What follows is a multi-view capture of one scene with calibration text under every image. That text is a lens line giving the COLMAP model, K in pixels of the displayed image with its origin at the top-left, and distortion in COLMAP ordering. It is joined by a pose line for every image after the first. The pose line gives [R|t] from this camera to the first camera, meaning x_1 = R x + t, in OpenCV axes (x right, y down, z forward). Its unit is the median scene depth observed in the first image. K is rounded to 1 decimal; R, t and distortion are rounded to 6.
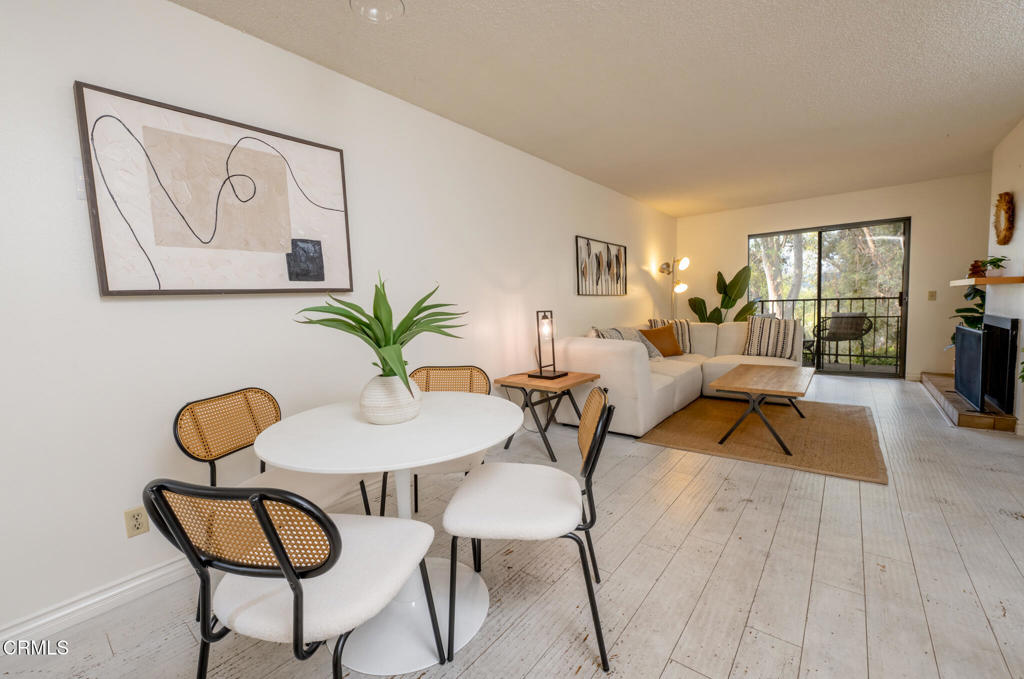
lens RADIAL K [[410.9, 0, 512.0], [0, 410.9, 339.5], [0, 0, 1]] dist [-0.007840, -0.000301]
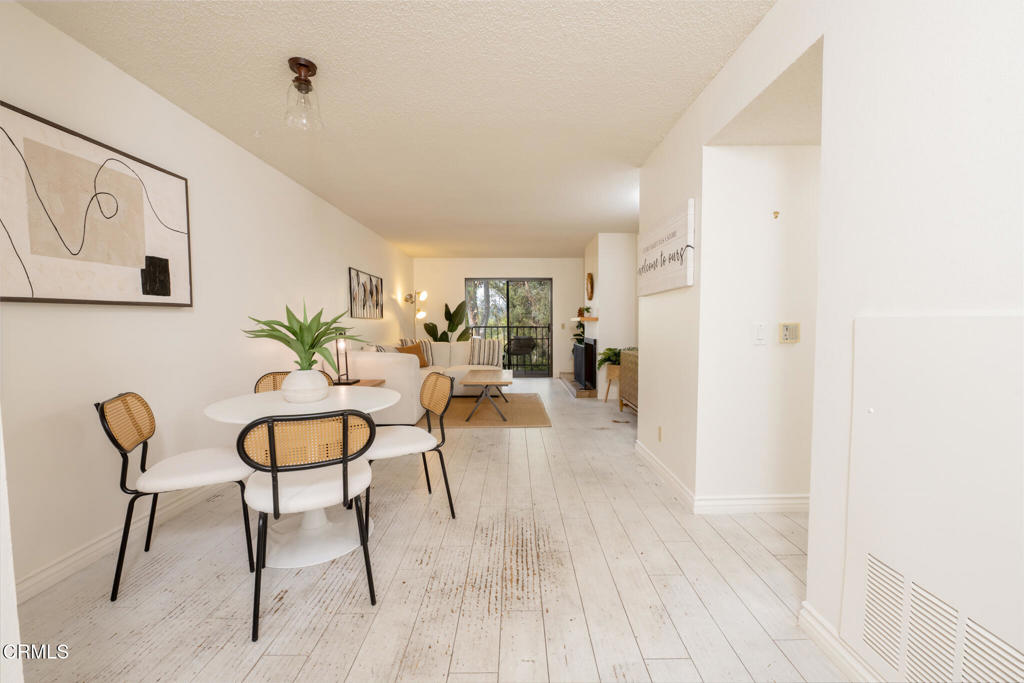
lens RADIAL K [[410.9, 0, 512.0], [0, 410.9, 341.5], [0, 0, 1]] dist [-0.007840, -0.000301]
pose [[0.776574, 0.005246, 0.630004, -0.260088], [0.027829, 0.998704, -0.042620, 0.027962], [-0.629411, 0.050630, 0.775422, -0.232645]]
